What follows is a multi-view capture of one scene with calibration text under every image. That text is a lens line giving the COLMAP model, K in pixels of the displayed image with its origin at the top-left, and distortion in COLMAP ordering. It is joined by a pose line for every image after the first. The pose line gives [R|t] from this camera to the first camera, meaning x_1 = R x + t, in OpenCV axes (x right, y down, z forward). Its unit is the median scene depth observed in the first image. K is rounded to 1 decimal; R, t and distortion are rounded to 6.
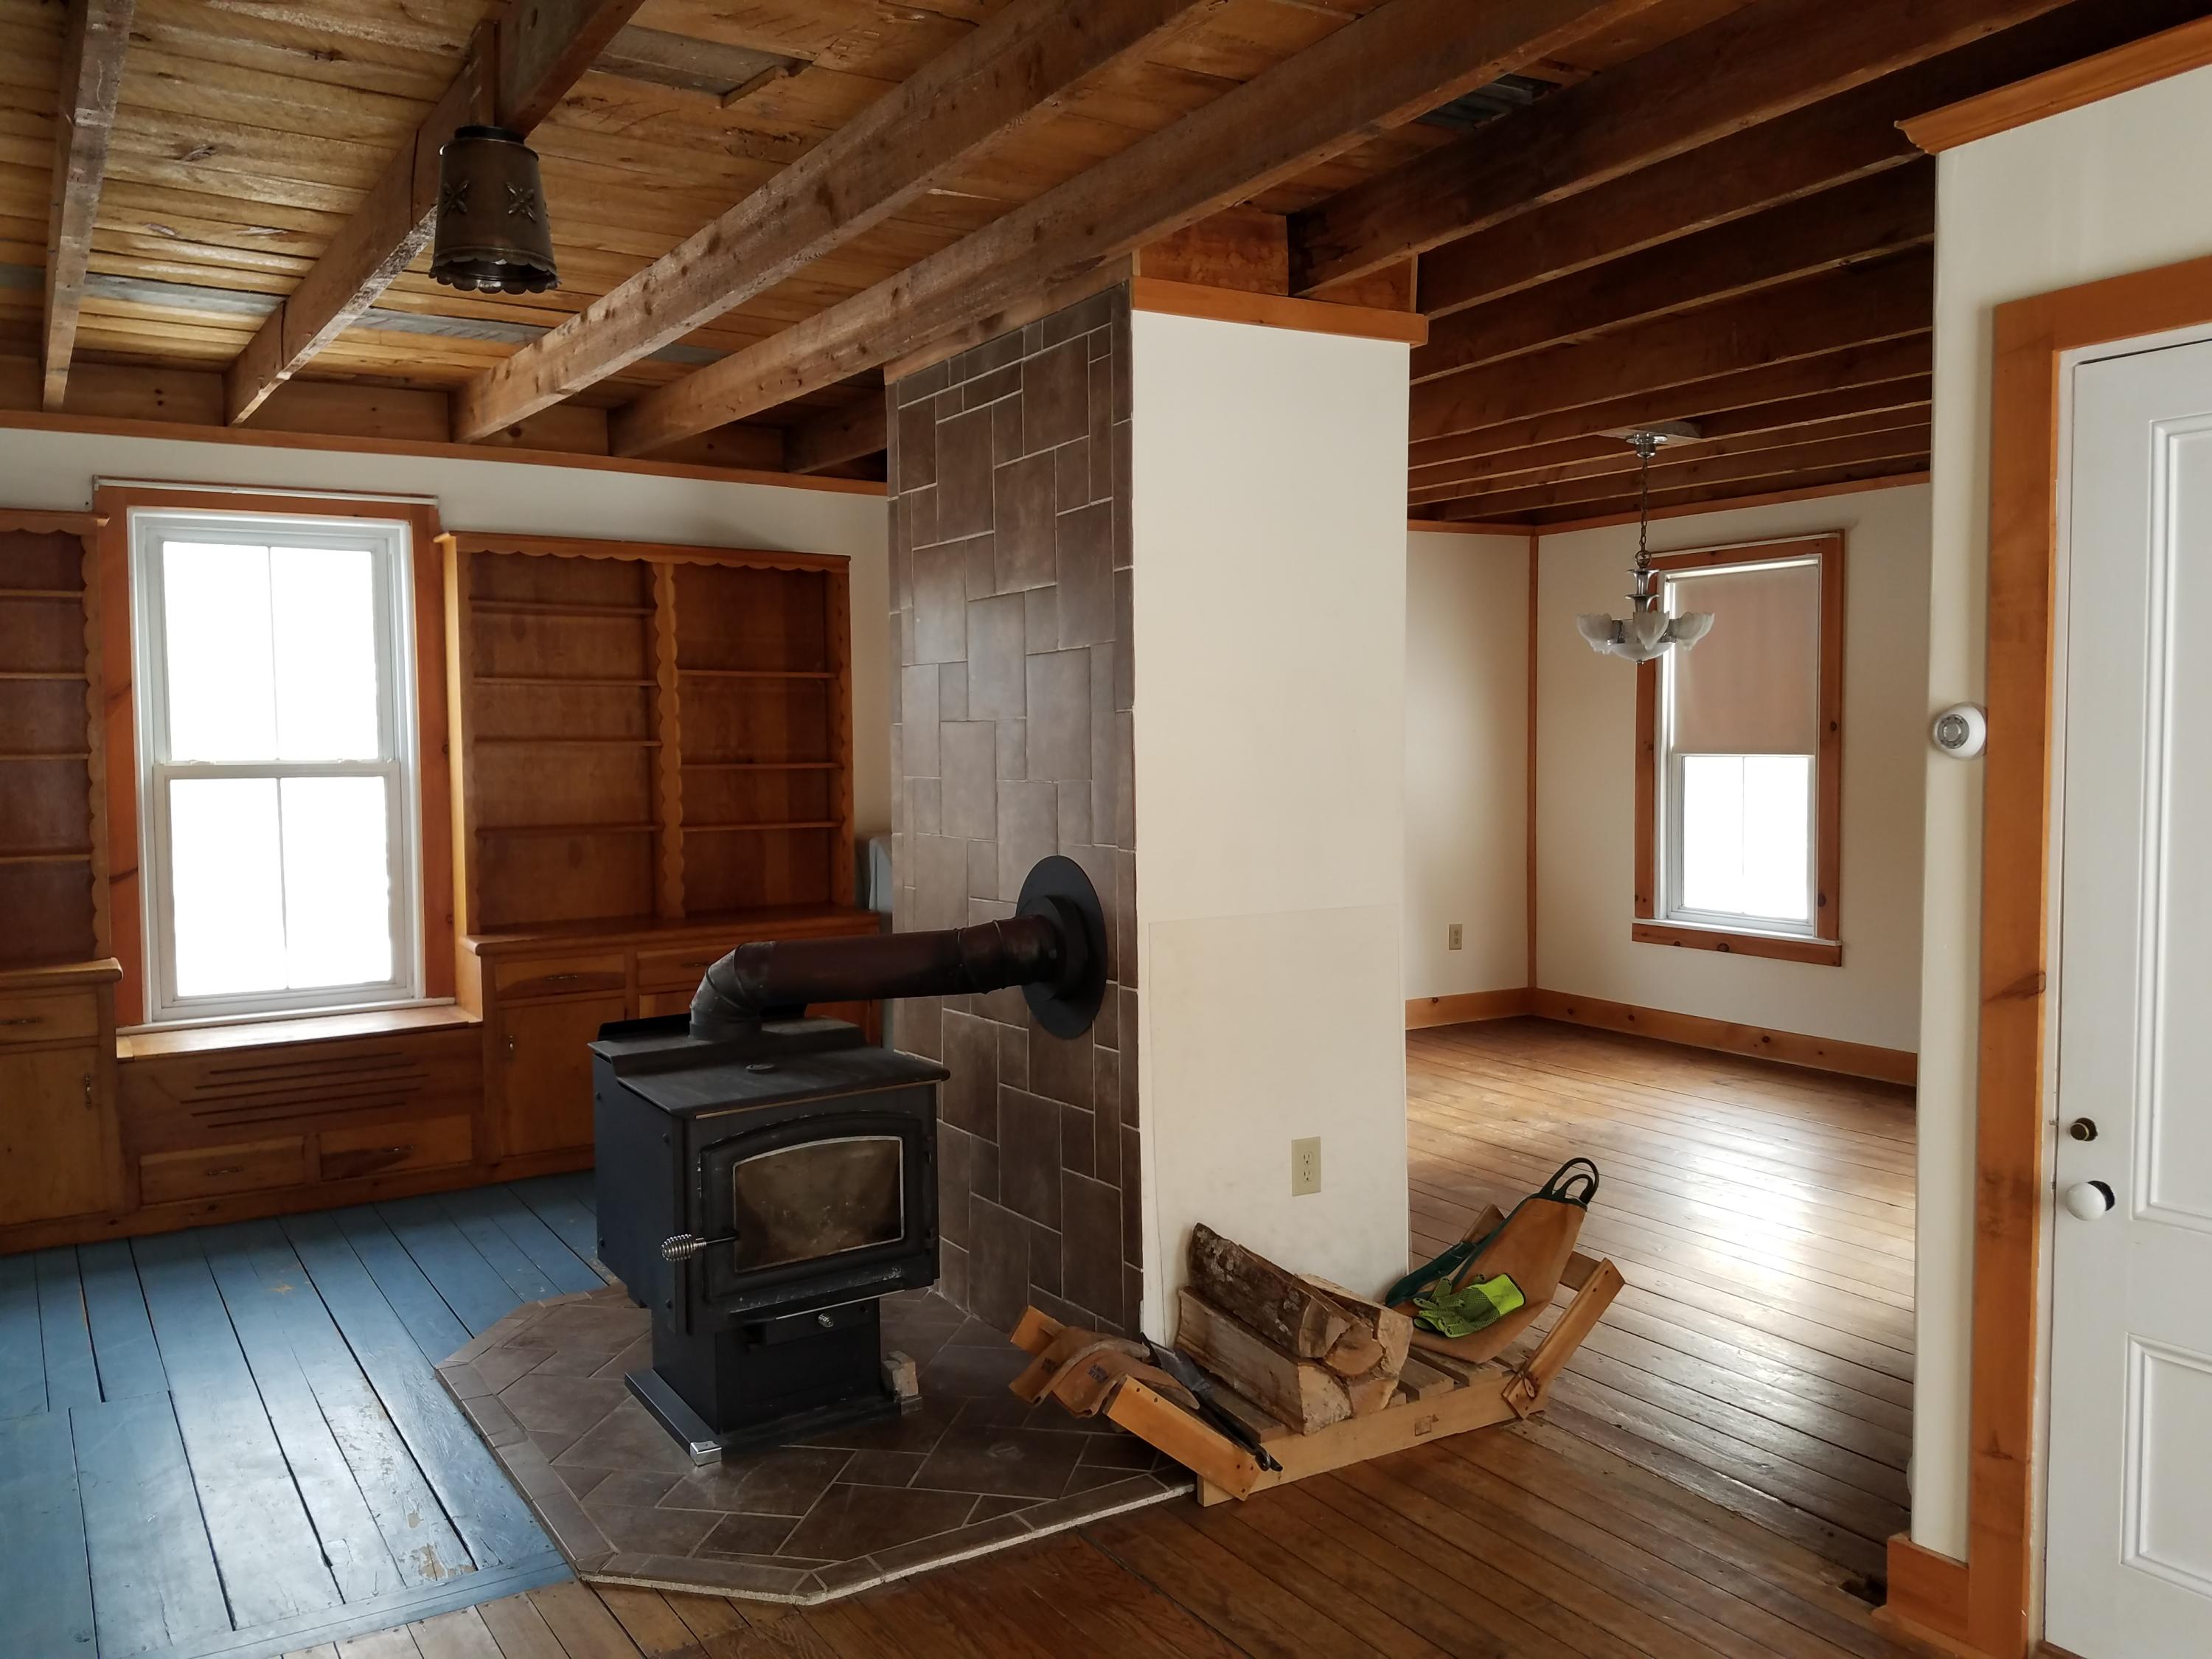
lens RADIAL K [[1660.5, 0, 1109.0], [0, 1660.5, 830.6], [0, 0, 1]] dist [0.034563, -0.044376]
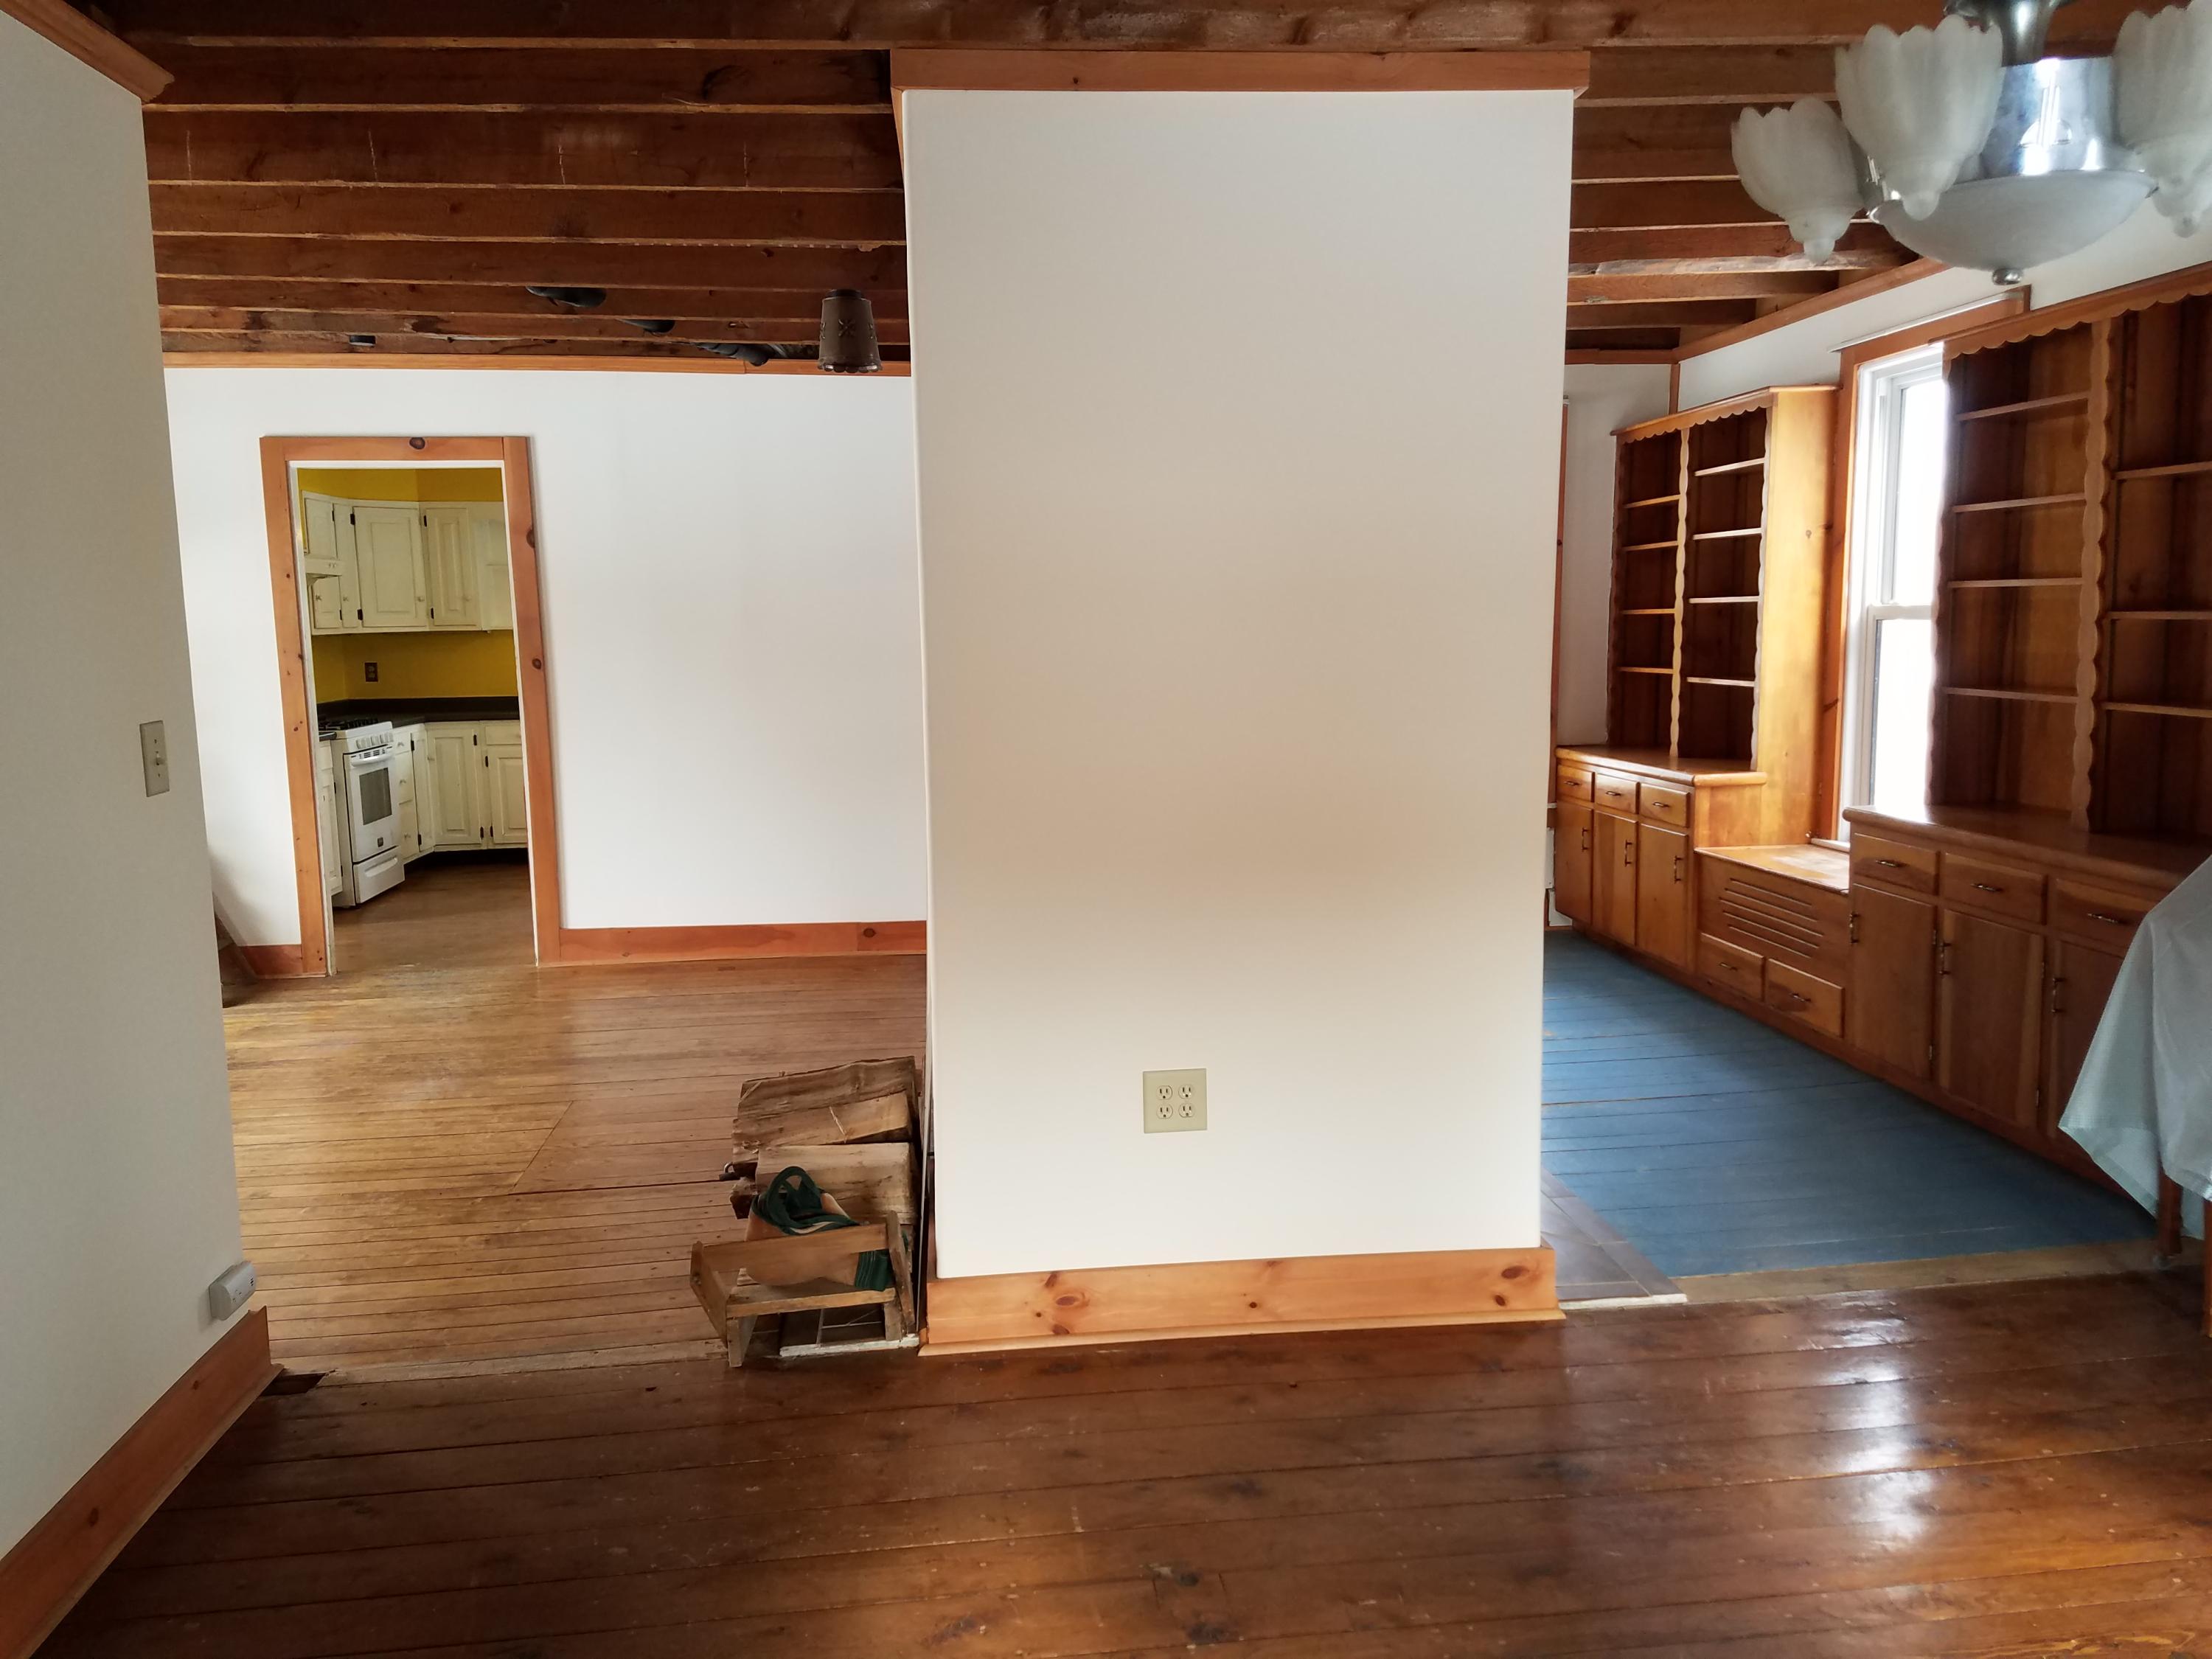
lens RADIAL K [[1660.5, 0, 1110.1], [0, 1660.5, 830.2], [0, 0, 1]] dist [0.034563, -0.044376]
pose [[-0.451401, 0.131434, -0.882588, 0.568046], [-0.022595, 0.987092, 0.158552, -0.051684], [0.892035, 0.091512, -0.442605, 0.964906]]
